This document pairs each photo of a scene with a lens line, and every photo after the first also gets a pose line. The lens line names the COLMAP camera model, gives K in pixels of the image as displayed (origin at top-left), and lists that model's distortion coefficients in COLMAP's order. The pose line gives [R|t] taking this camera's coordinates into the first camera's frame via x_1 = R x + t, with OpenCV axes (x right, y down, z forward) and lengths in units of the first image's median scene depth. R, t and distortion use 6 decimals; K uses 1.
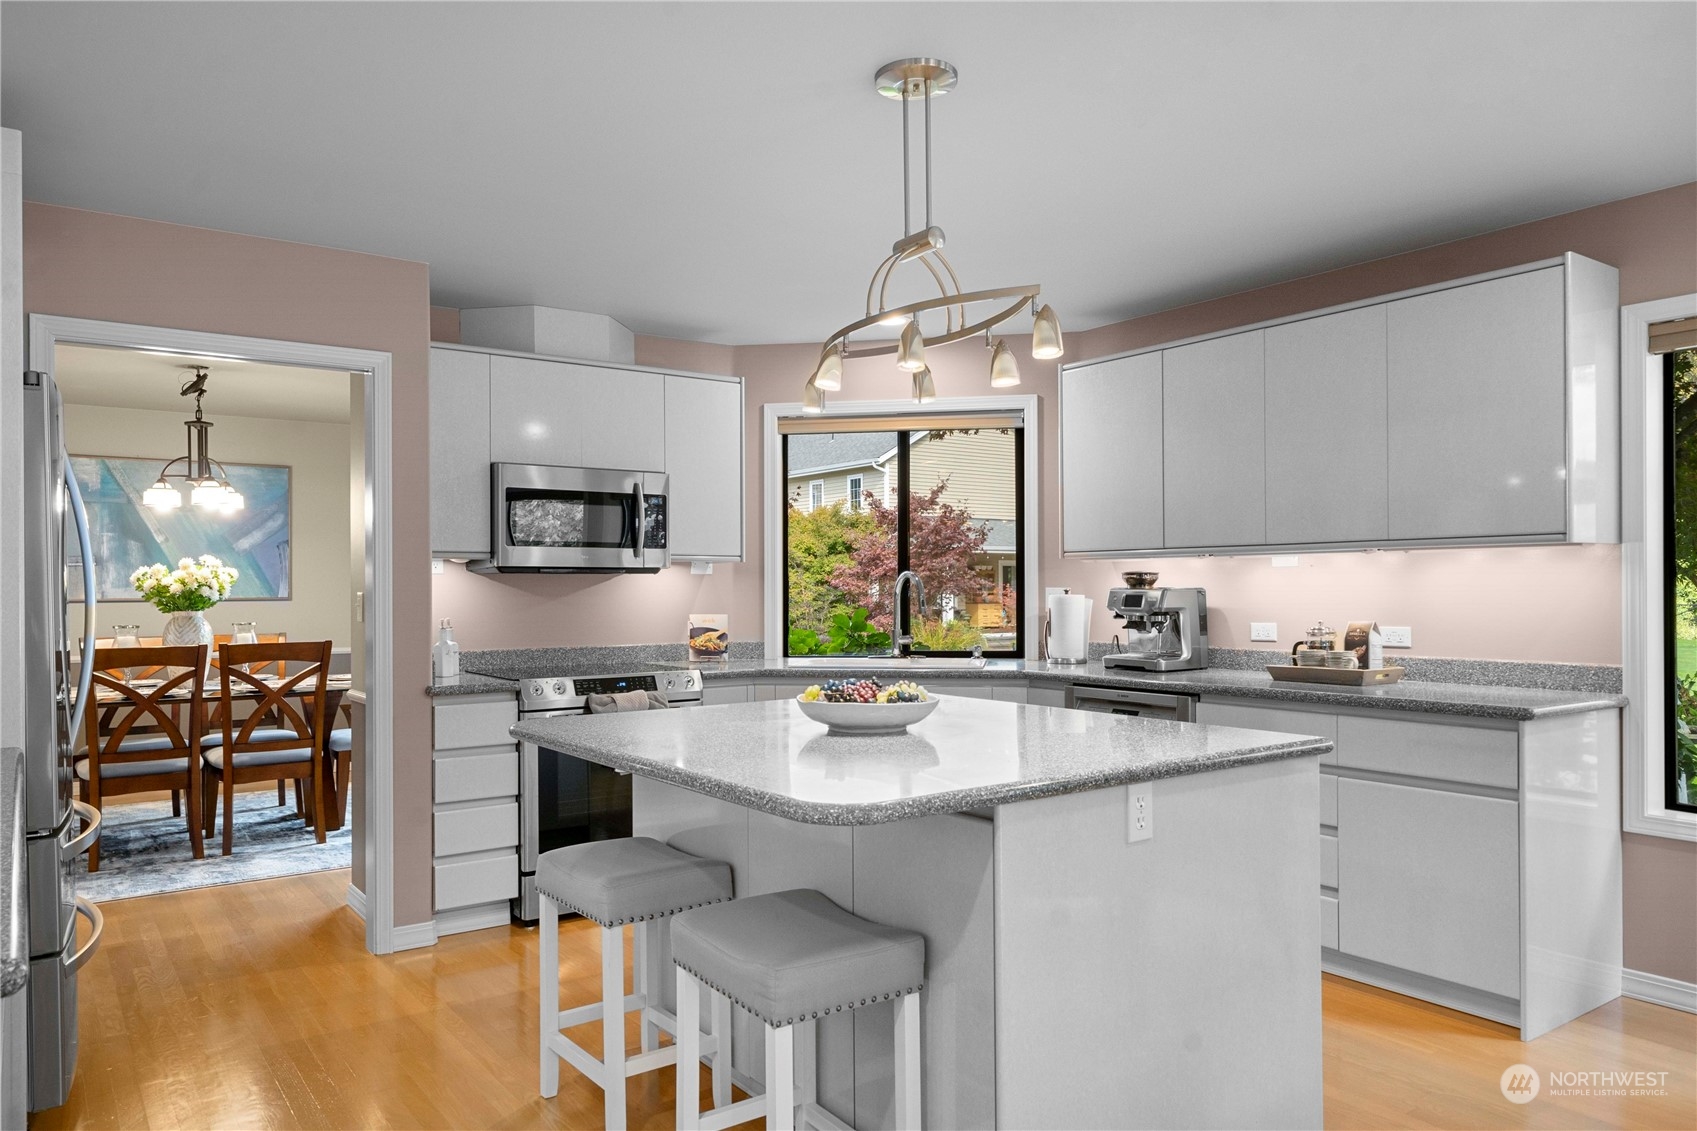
lens RADIAL K [[1095.9, 0, 842.7], [0, 1095.9, 566.5], [0, 0, 1]] dist [-0.012426, -0.000877]
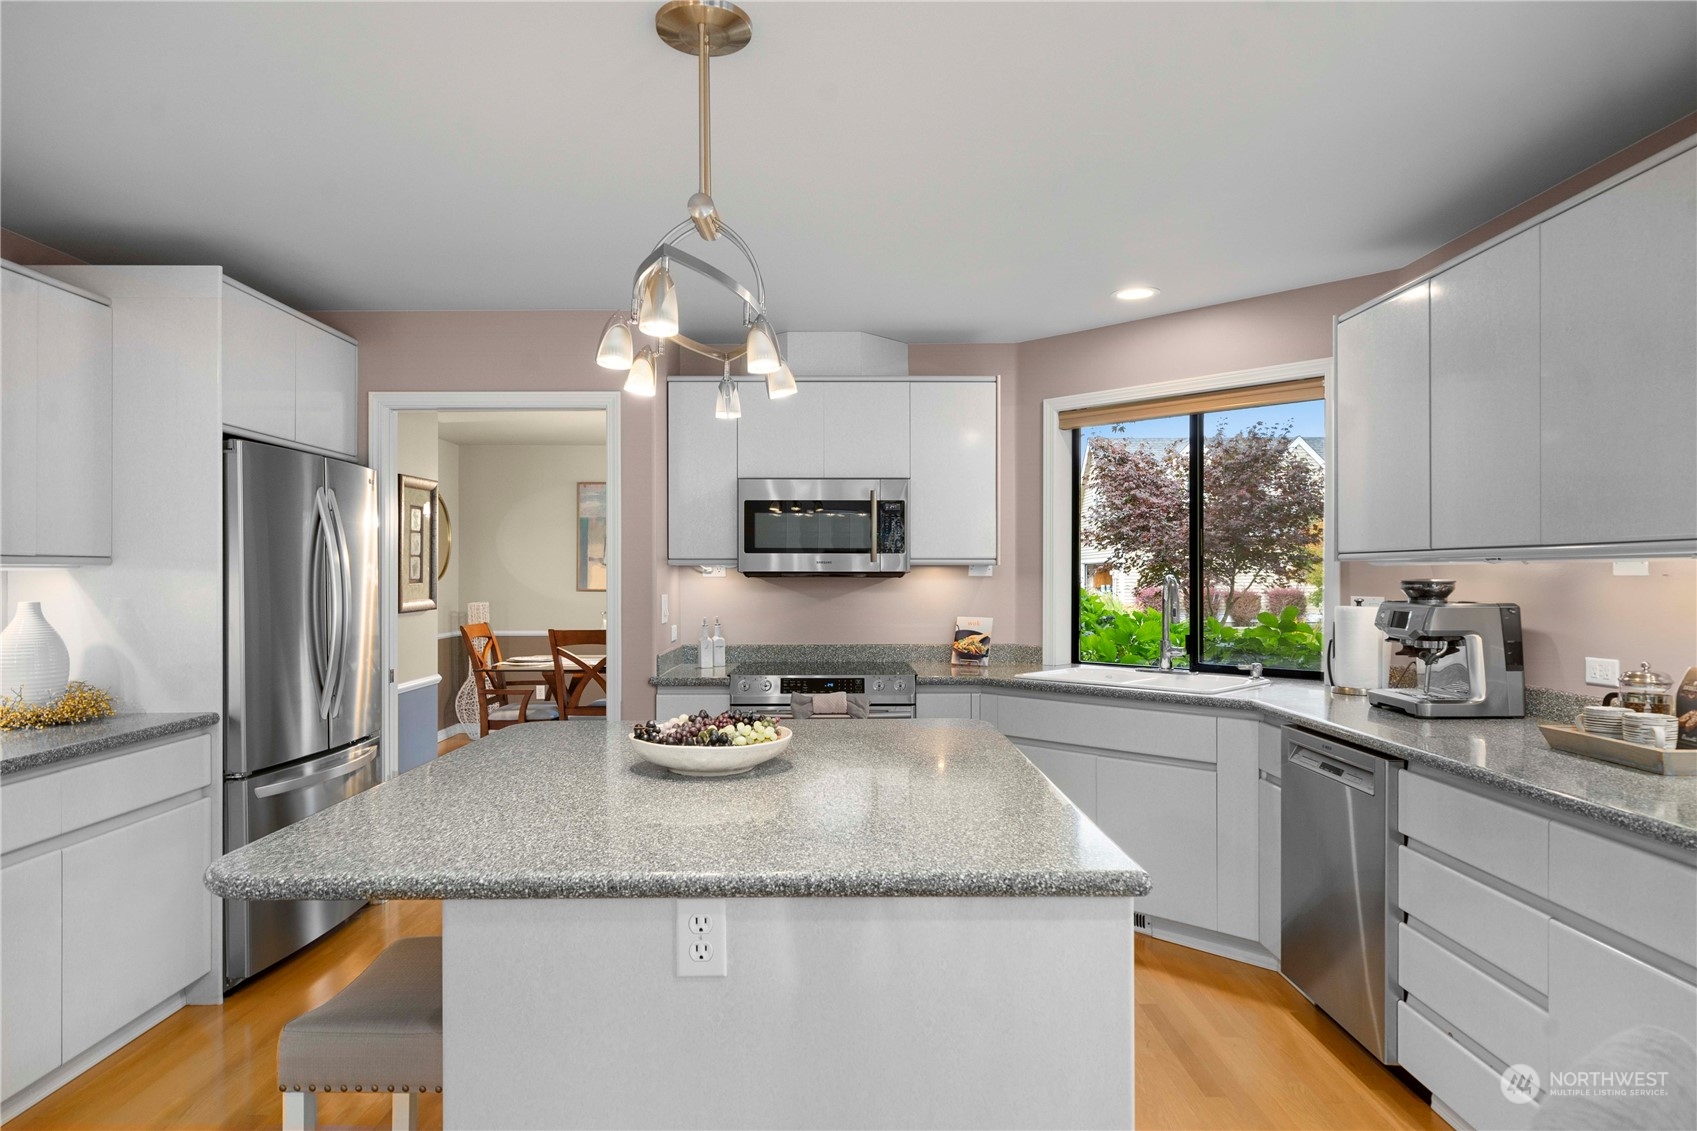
lens RADIAL K [[979.2, 0, 838.8], [0, 979.2, 565.0], [0, 0, 1]] dist [0.004444, 0.000707]
pose [[0.832534, -0.001199, -0.553972, 0.297824], [0.006268, 0.999954, 0.007256, -0.012375], [0.553938, -0.009513, 0.832503, 0.210983]]
